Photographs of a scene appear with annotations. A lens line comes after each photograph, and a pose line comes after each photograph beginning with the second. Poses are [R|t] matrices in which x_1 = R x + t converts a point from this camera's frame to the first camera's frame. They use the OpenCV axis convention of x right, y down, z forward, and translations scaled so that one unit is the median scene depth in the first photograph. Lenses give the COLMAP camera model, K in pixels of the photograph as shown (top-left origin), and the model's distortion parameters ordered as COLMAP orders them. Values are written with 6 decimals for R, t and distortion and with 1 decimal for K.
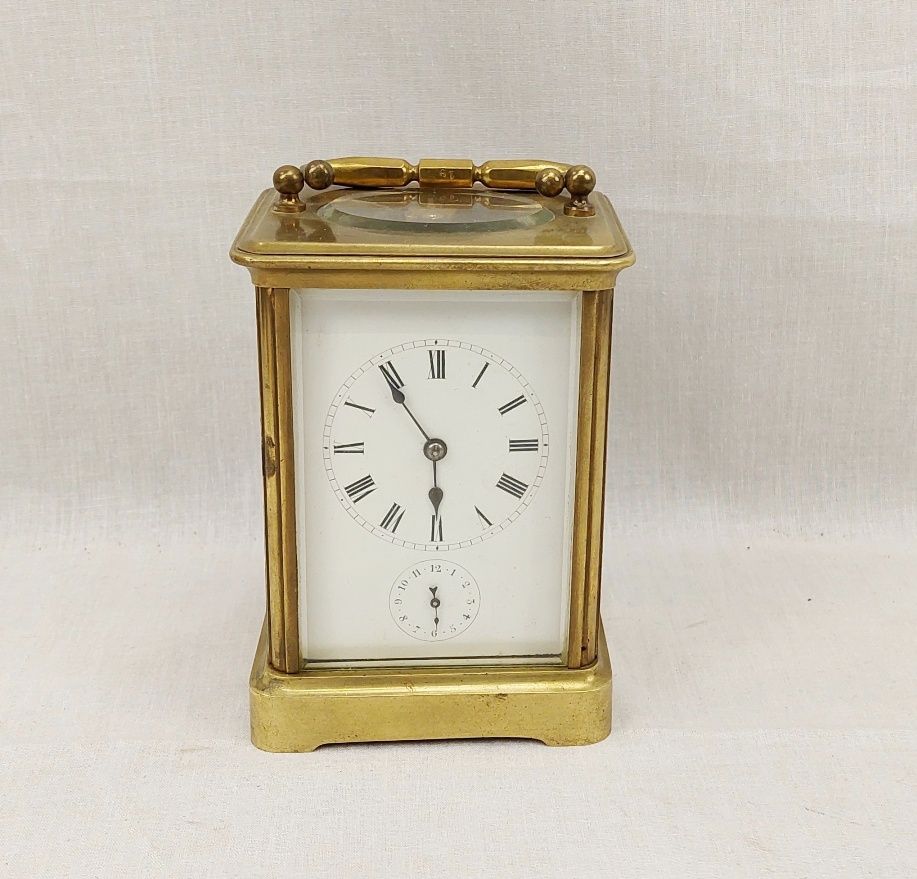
lens RADIAL K [[1564.9, 0, 505.6], [0, 1564.9, 398.6], [0, 0, 1]] dist [0.464848, -3.310373]
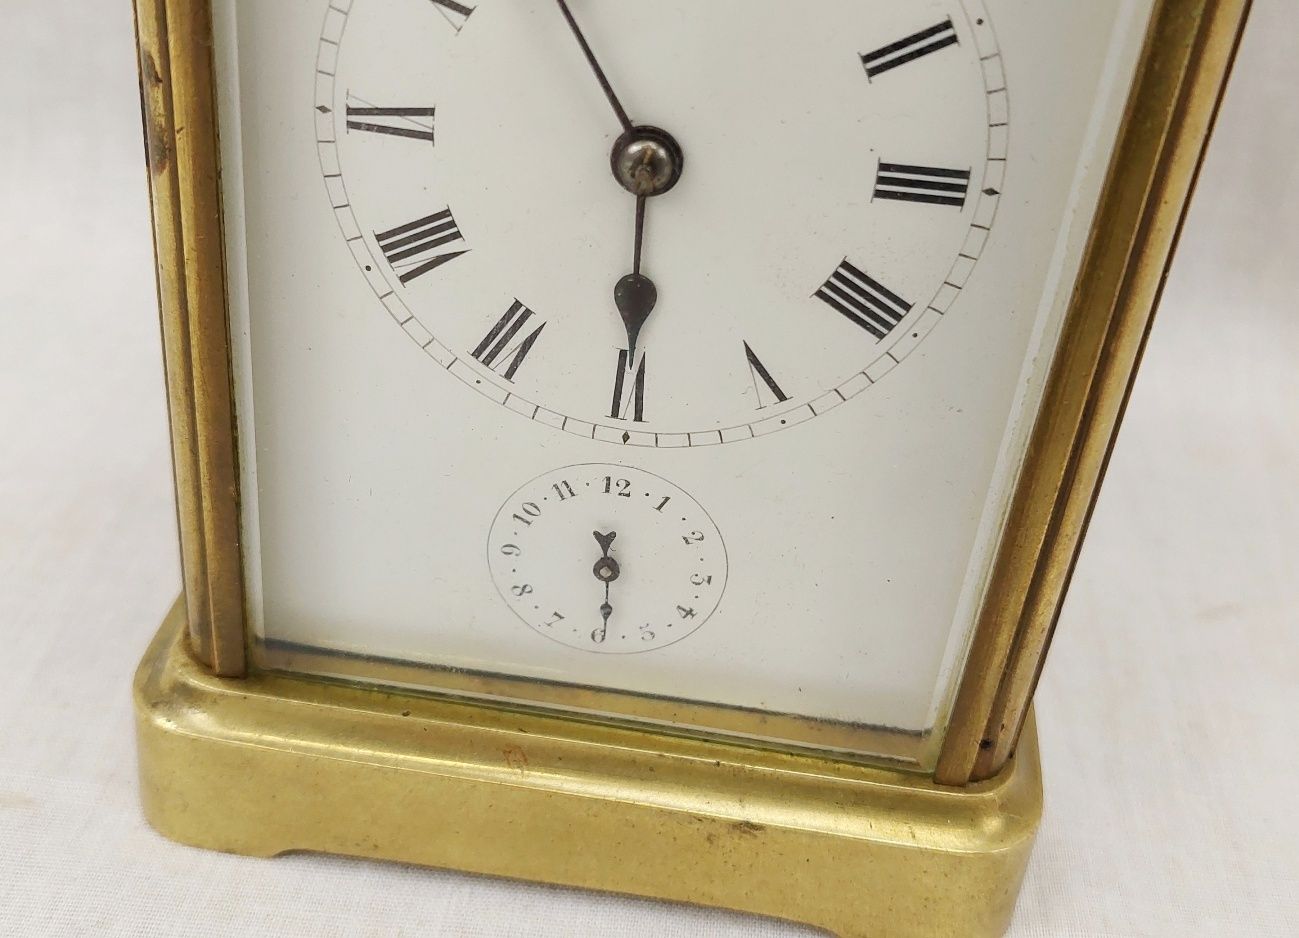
lens RADIAL K [[1544.9, 0, 641.3], [0, 1544.9, 430.9], [0, 0, 1]] dist [0.235776, -0.847103]
pose [[0.983041, 0.153706, -0.100021, -0.004953], [-0.126278, 0.962876, 0.238587, 0.009368], [0.132980, -0.221910, 0.965957, 0.665702]]
